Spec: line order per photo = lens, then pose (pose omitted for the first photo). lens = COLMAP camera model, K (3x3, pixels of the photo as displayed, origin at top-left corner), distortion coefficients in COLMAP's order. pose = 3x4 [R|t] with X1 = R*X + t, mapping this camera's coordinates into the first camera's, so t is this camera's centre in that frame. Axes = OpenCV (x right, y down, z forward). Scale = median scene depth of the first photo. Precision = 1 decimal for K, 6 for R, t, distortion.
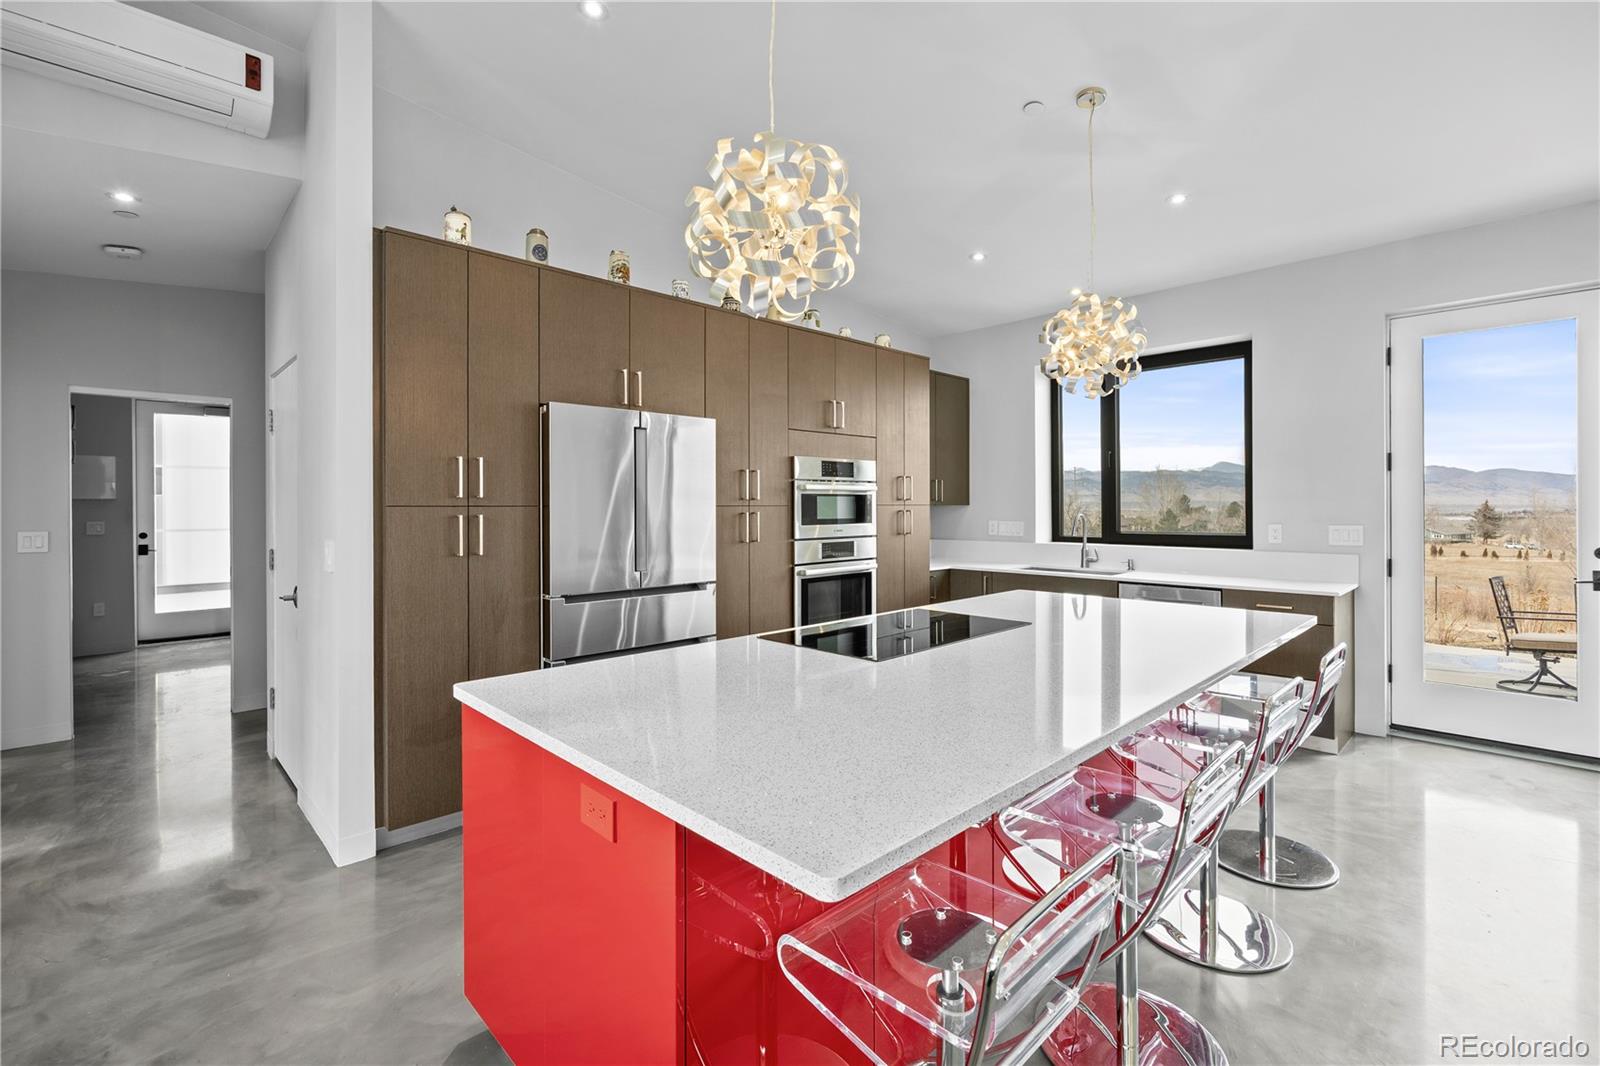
lens RADIAL K [[720.2, 0, 800.0], [0, 720.2, 516.5], [0, 0, 1]] dist [0.001855, 0.000768]
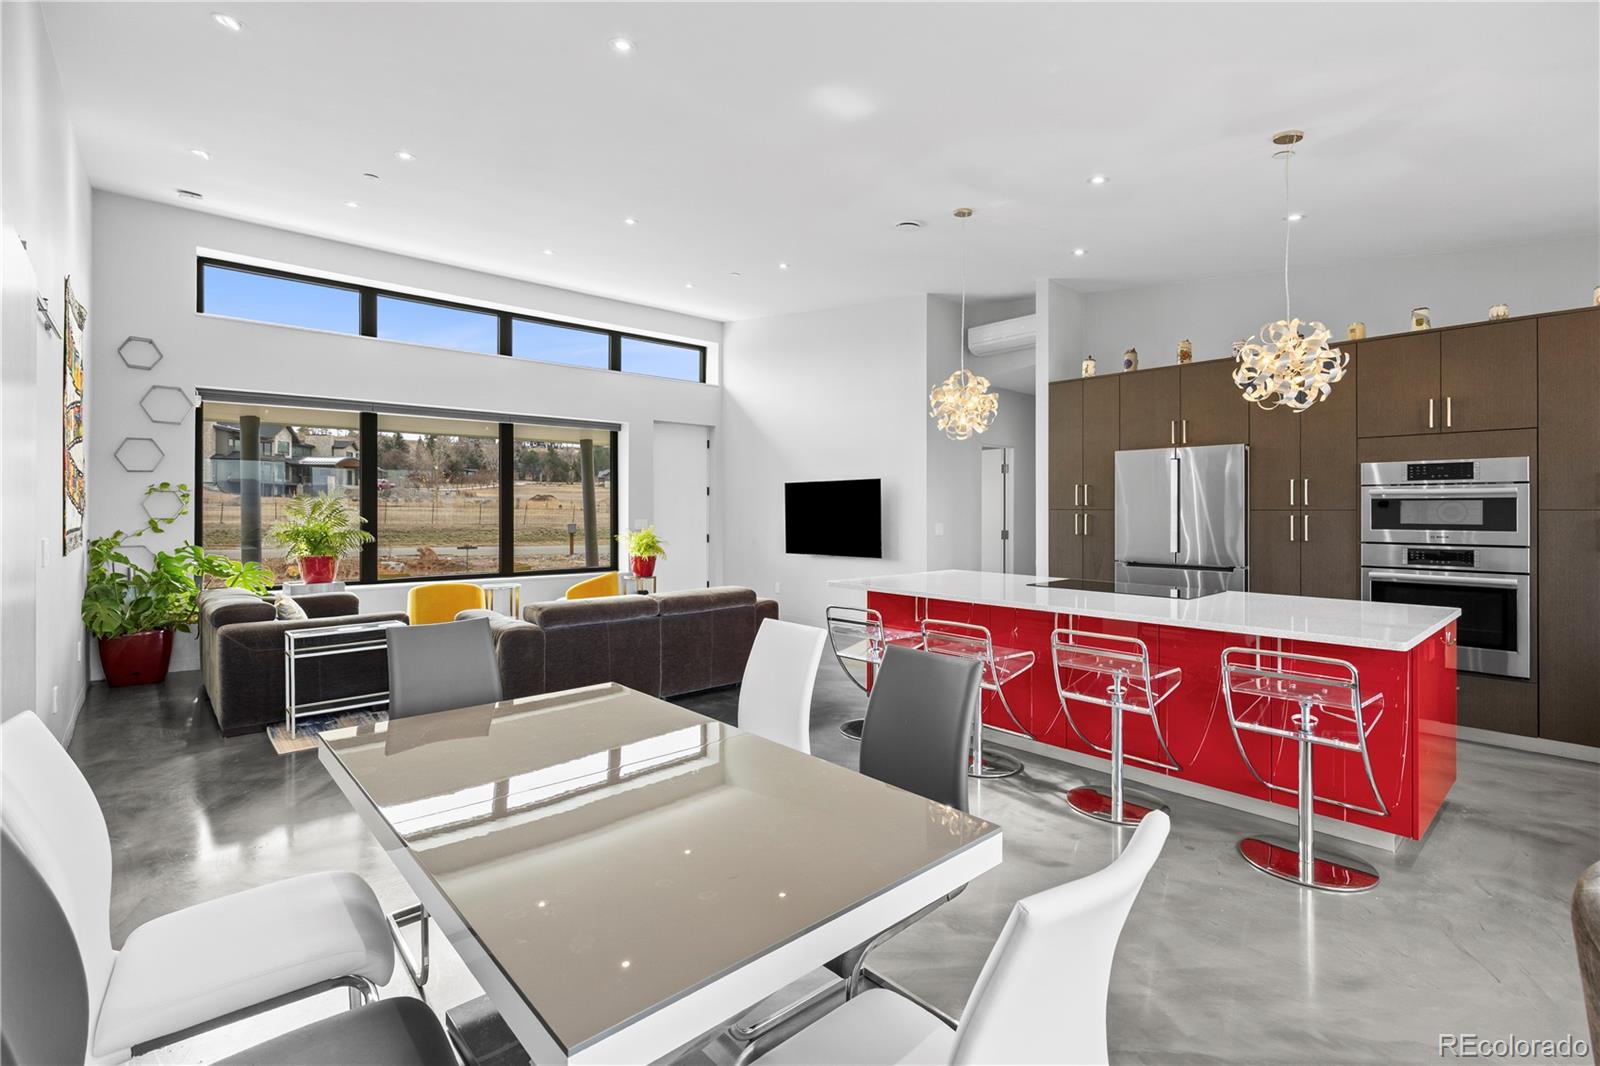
lens RADIAL K [[720.2, 0, 802.6], [0, 720.2, 518.3], [0, 0, 1]] dist [0.001855, 0.000768]
pose [[-0.055590, 0.018290, -0.998286, 1.063363], [-0.012401, 0.999742, 0.019008, -0.012601], [0.998377, 0.013437, -0.055348, 0.228249]]
